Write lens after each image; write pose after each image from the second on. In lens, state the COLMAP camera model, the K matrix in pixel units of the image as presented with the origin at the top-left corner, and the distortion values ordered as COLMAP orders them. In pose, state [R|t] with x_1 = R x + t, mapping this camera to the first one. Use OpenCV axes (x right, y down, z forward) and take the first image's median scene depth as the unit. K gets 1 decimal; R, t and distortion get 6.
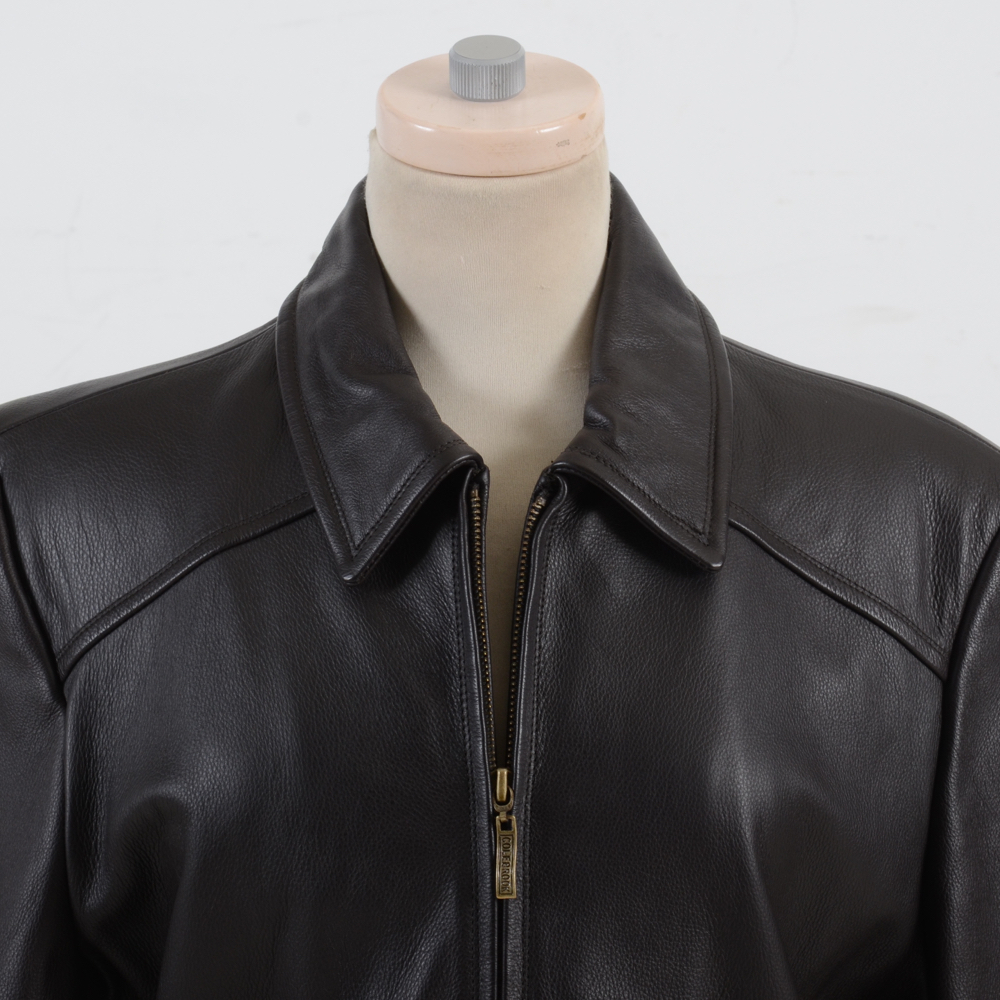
lens RADIAL K [[4347.8, 0, 495.9], [0, 4347.8, 498.3], [0, 0, 1]] dist [0.666901, 0.000000]
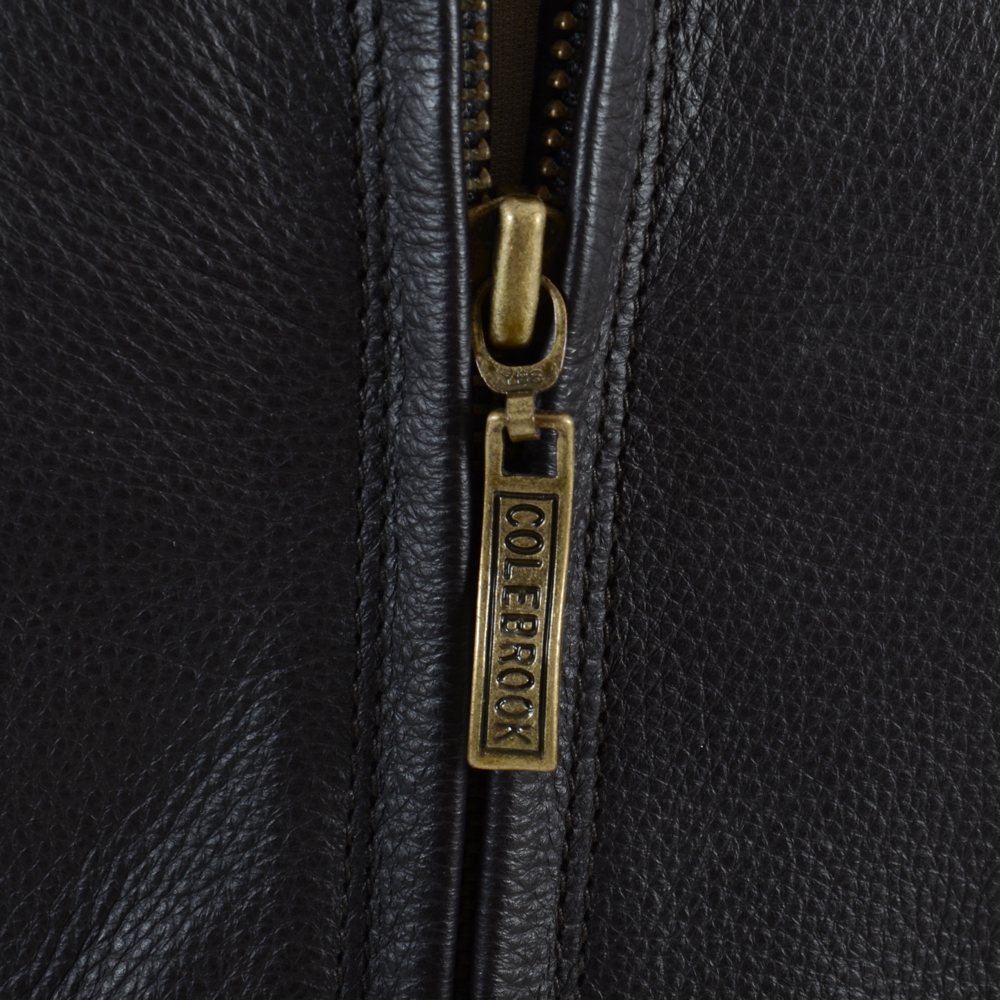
lens RADIAL K [[5609.2, 0, 504.7], [0, 5609.2, 496.5], [0, 0, 1]] dist [0.499013, 0.000000]
pose [[0.990115, 0.035157, 0.135782, -0.037531], [-0.063374, 0.975758, 0.209473, 0.016814], [-0.125126, -0.216008, 0.968341, 0.715285]]
